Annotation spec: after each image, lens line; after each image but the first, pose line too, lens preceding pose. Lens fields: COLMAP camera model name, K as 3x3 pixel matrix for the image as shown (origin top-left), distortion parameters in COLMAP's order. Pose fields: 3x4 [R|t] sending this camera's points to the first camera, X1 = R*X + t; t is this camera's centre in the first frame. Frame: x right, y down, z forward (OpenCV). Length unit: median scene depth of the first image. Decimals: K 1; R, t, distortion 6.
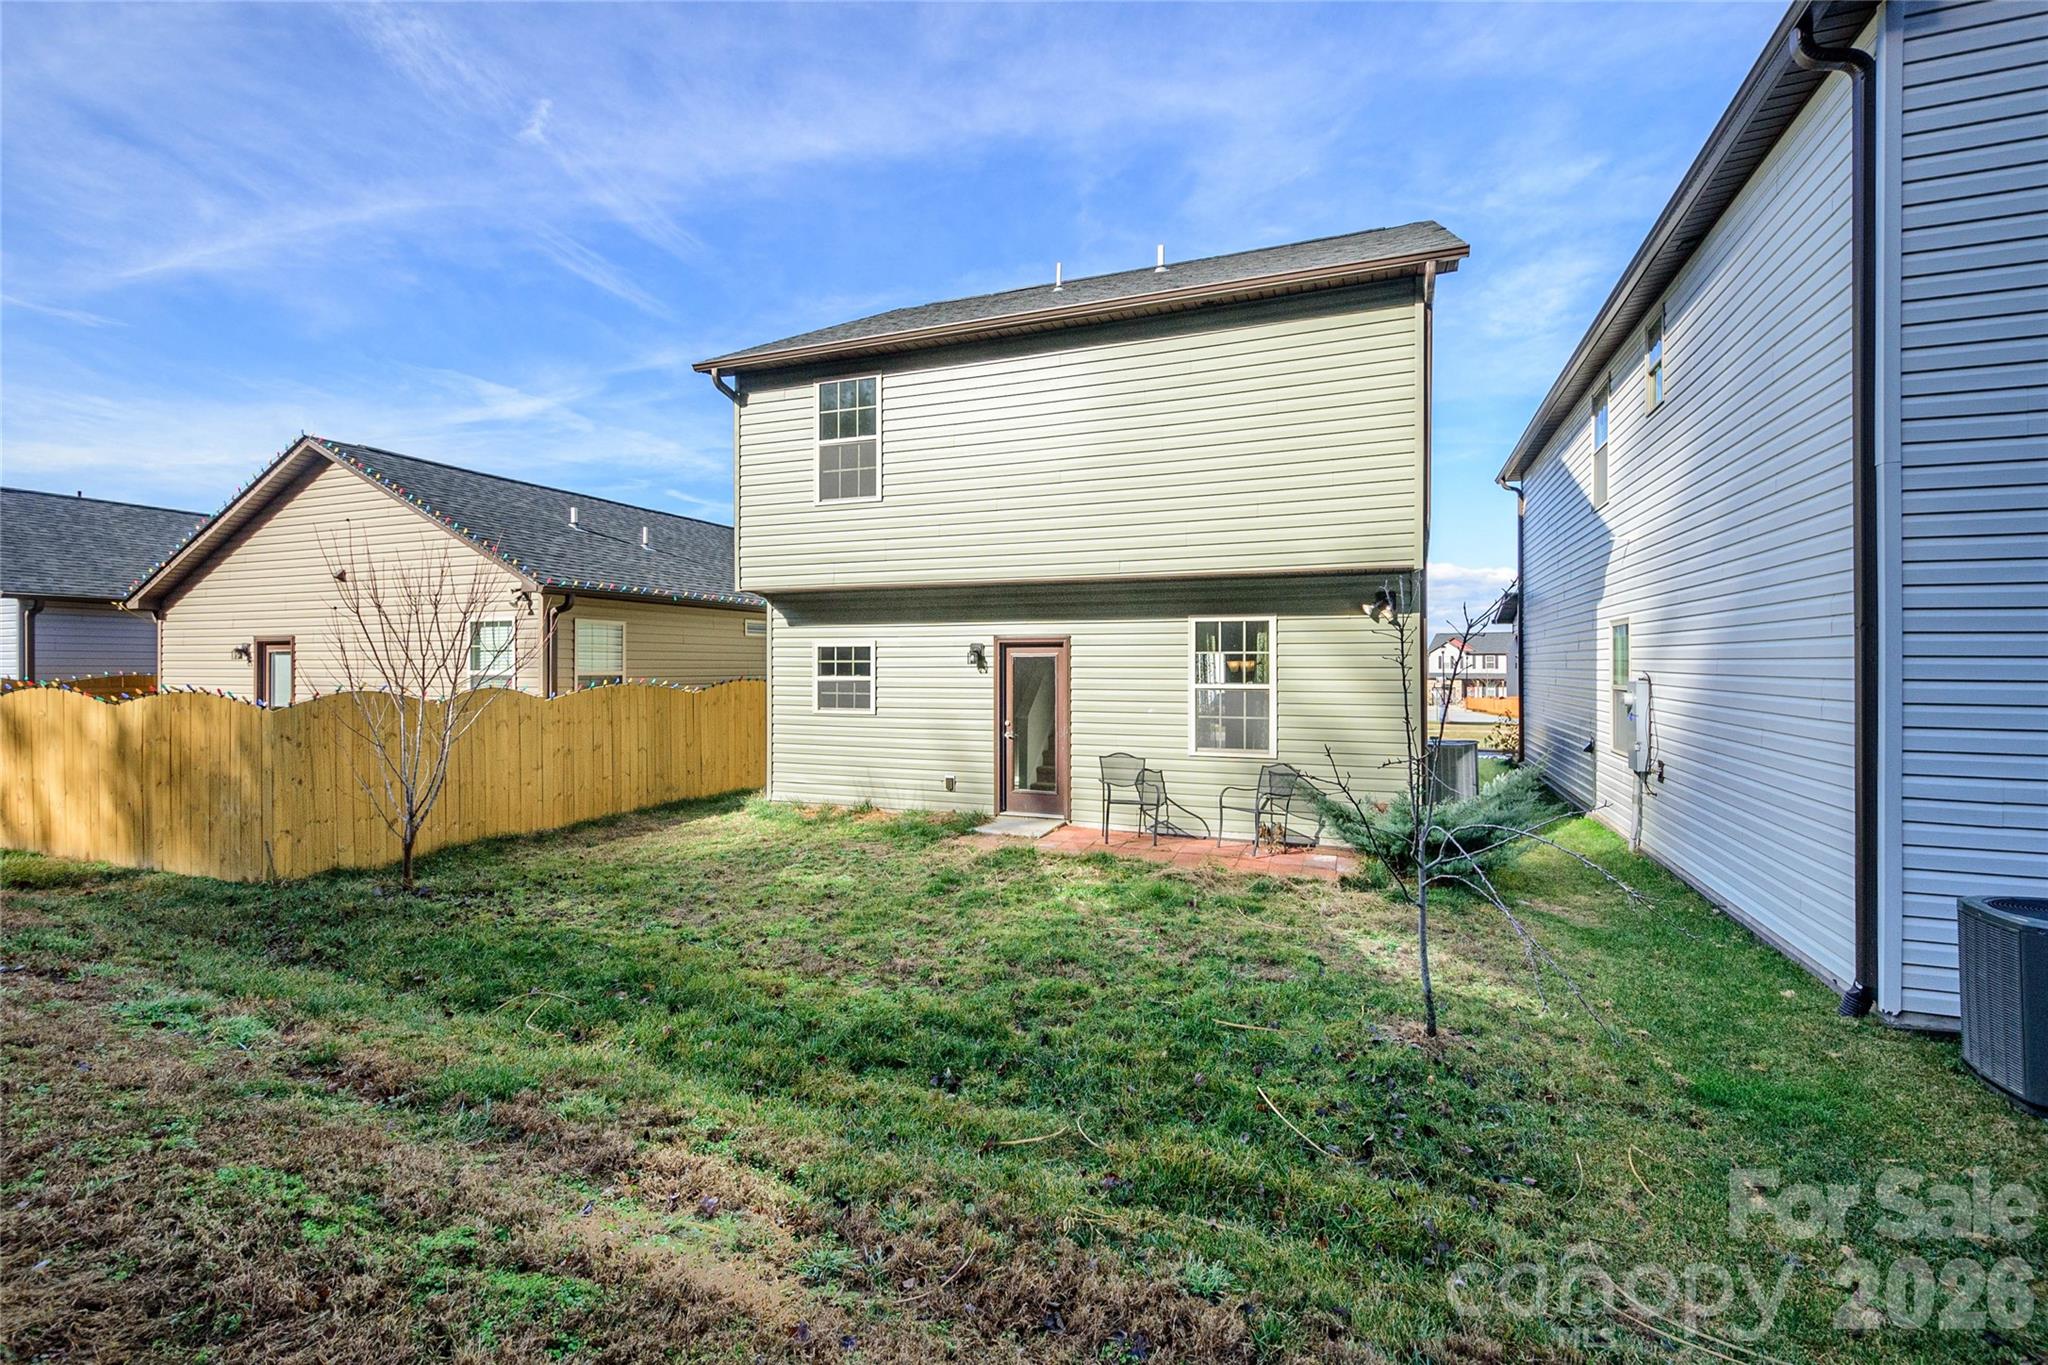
lens RADIAL K [[918.7, 0, 1019.9], [0, 918.7, 669.8], [0, 0, 1]] dist [0.007649, -0.002222]
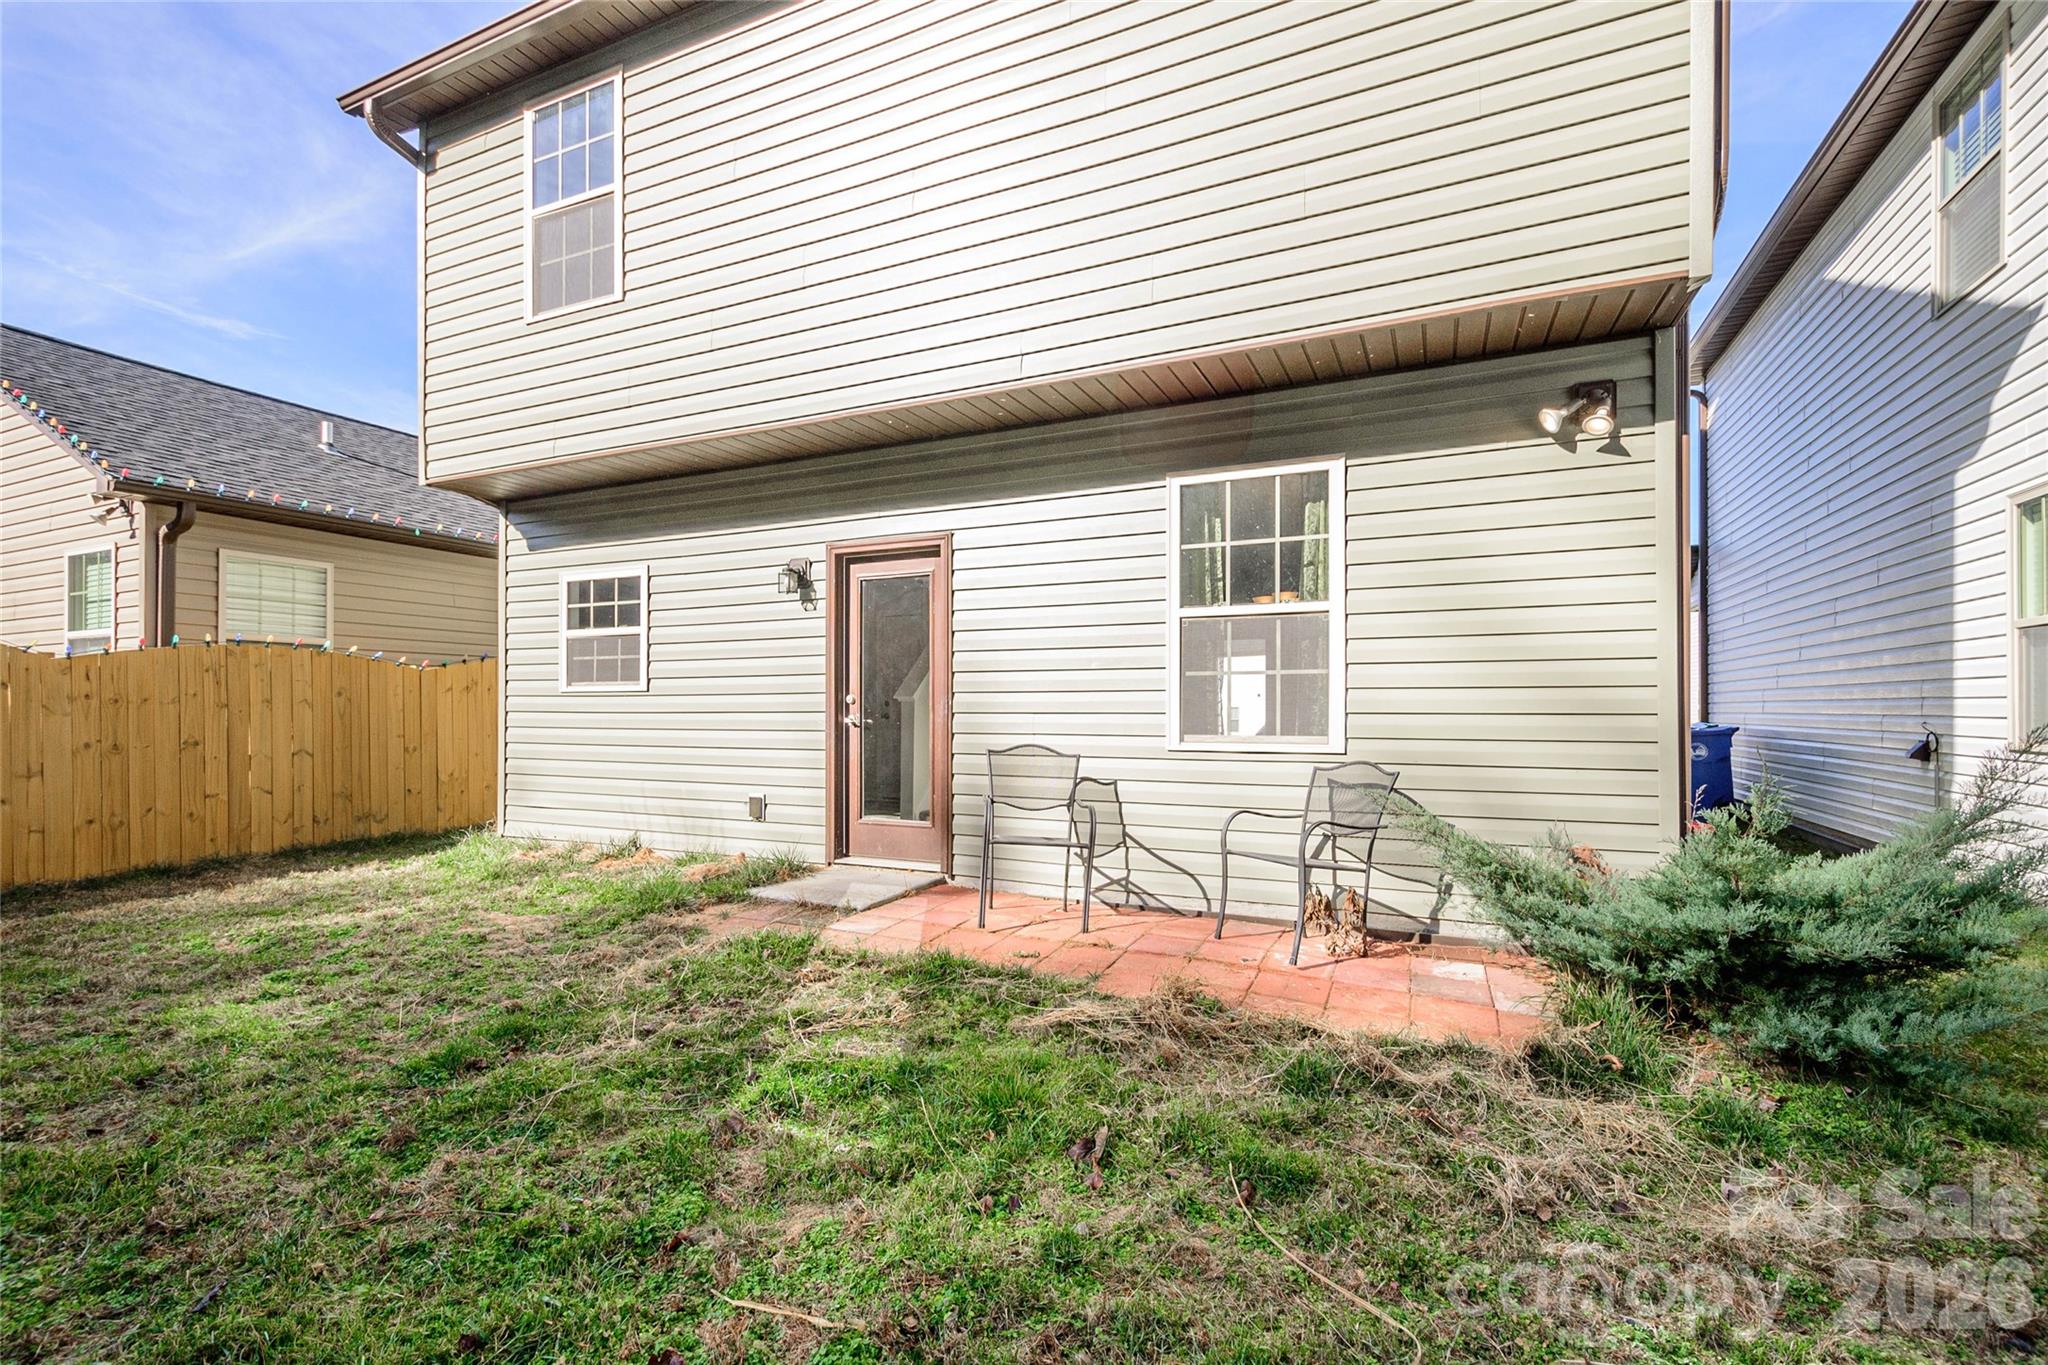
lens RADIAL K [[918.7, 0, 1015.5], [0, 918.7, 717.1], [0, 0, 1]] dist [0.007649, -0.002222]
pose [[0.998026, -0.001042, -0.062793, 0.121245], [0.001304, 0.999991, 0.004129, 0.066854], [0.062788, -0.004202, 0.998018, 0.449486]]
